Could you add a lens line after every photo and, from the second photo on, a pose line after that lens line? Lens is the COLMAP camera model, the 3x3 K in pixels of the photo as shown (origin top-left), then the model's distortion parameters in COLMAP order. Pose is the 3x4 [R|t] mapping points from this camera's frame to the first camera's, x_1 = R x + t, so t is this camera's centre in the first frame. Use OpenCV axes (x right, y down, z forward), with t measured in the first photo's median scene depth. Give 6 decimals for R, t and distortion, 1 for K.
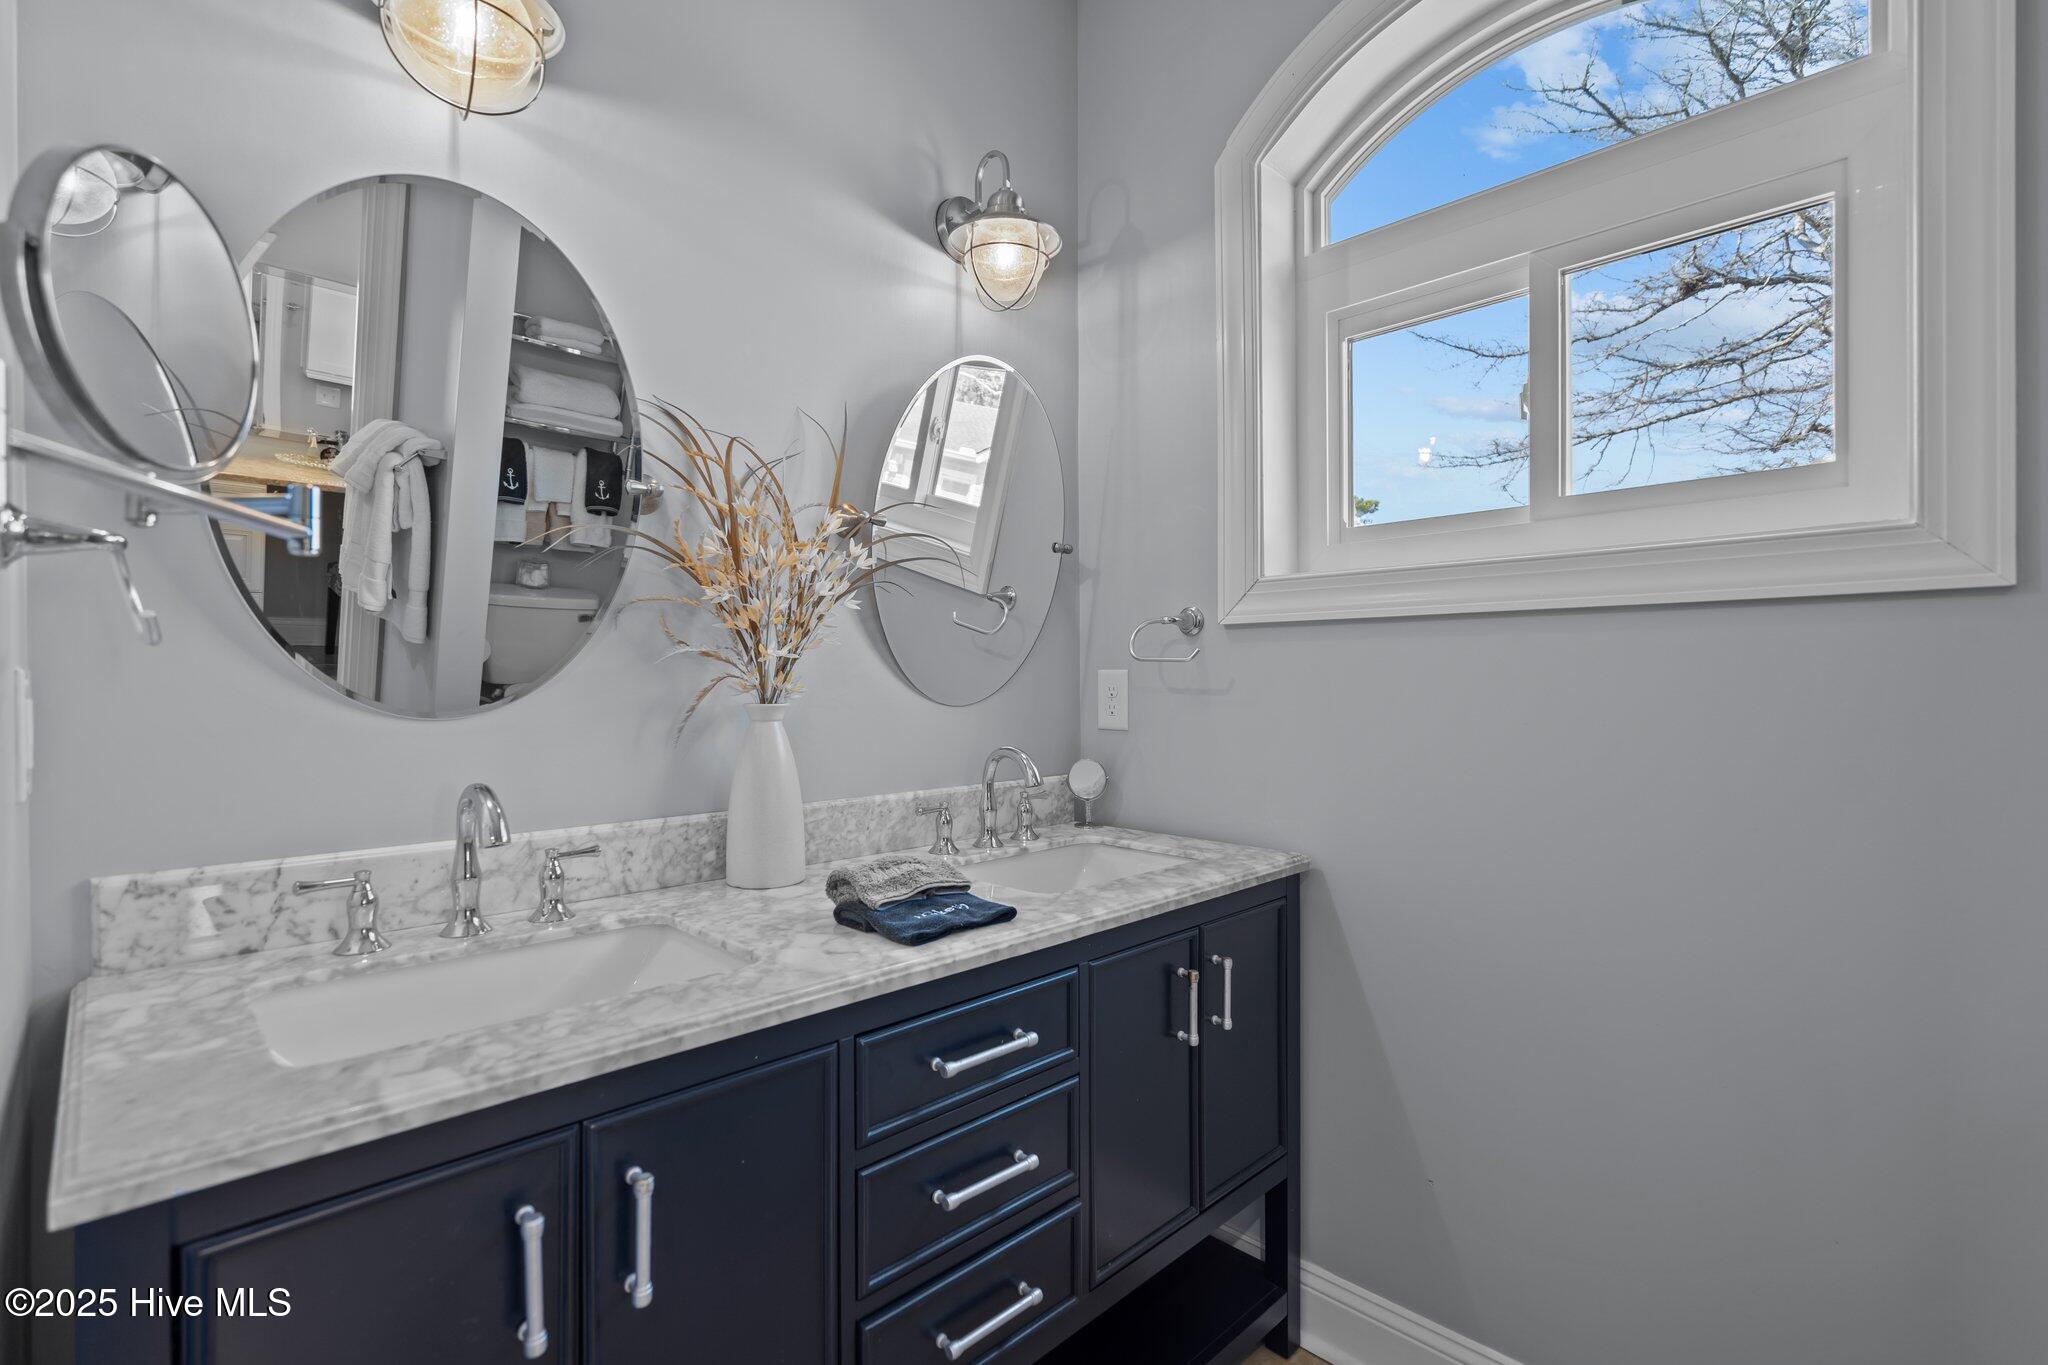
lens RADIAL K [[930.7, 0, 1022.0], [0, 930.7, 686.0], [0, 0, 1]] dist [-0.003374, 0.000972]
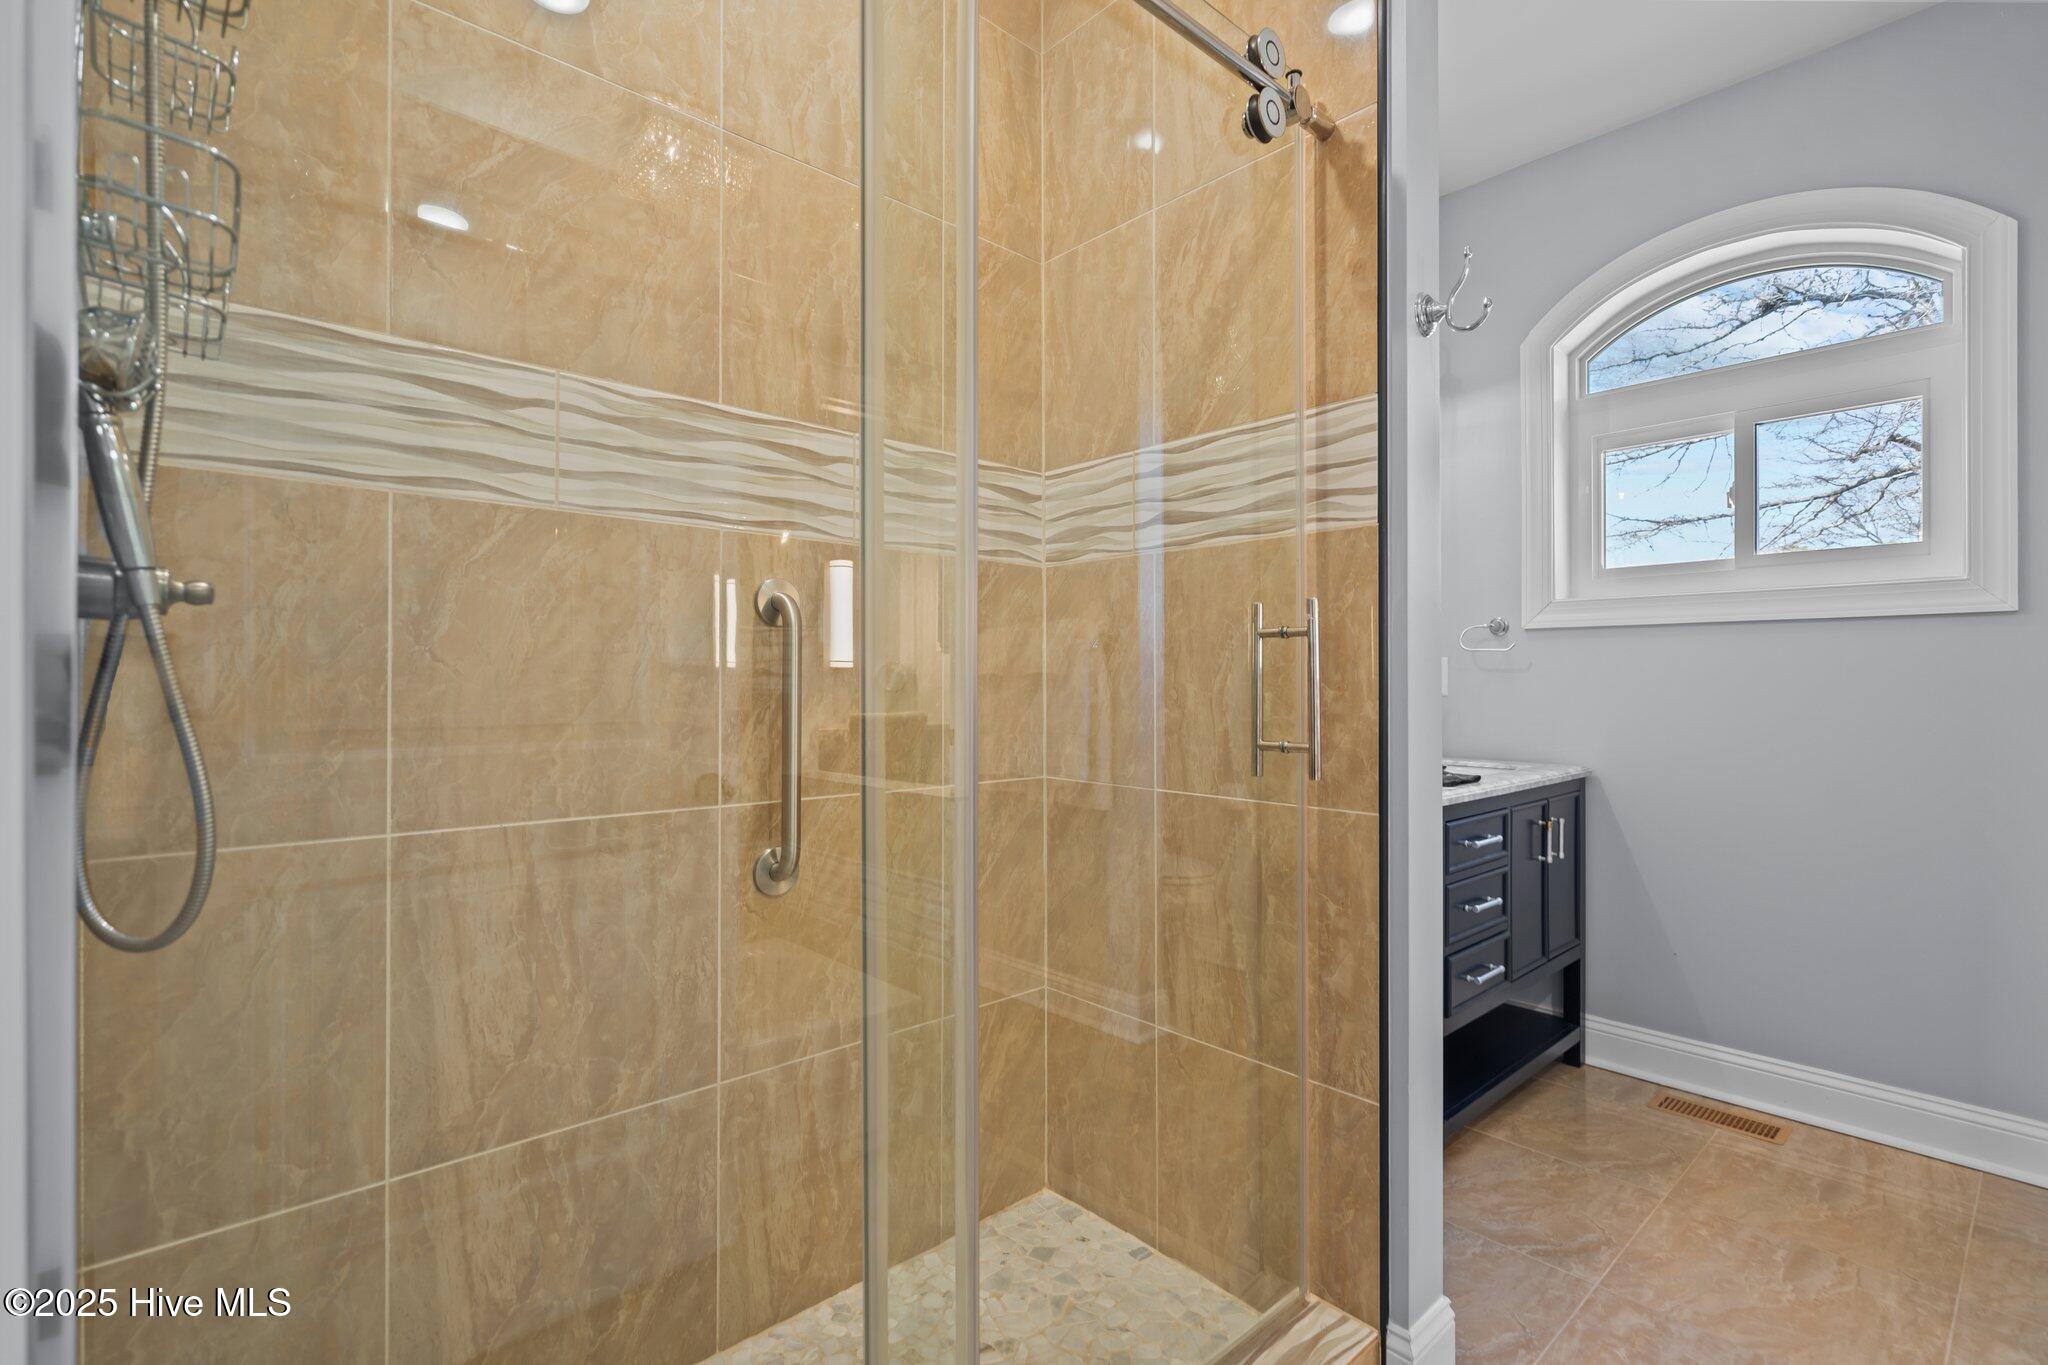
lens RADIAL K [[918.5, 0, 1024.0], [0, 918.5, 682.5], [0, 0, 1]] dist [0.002383, 0.000600]
pose [[0.998880, 0.001853, -0.047287, -0.574433], [-0.001977, 0.999995, -0.002574, 0.033469], [0.047282, 0.002665, 0.998878, -0.636093]]
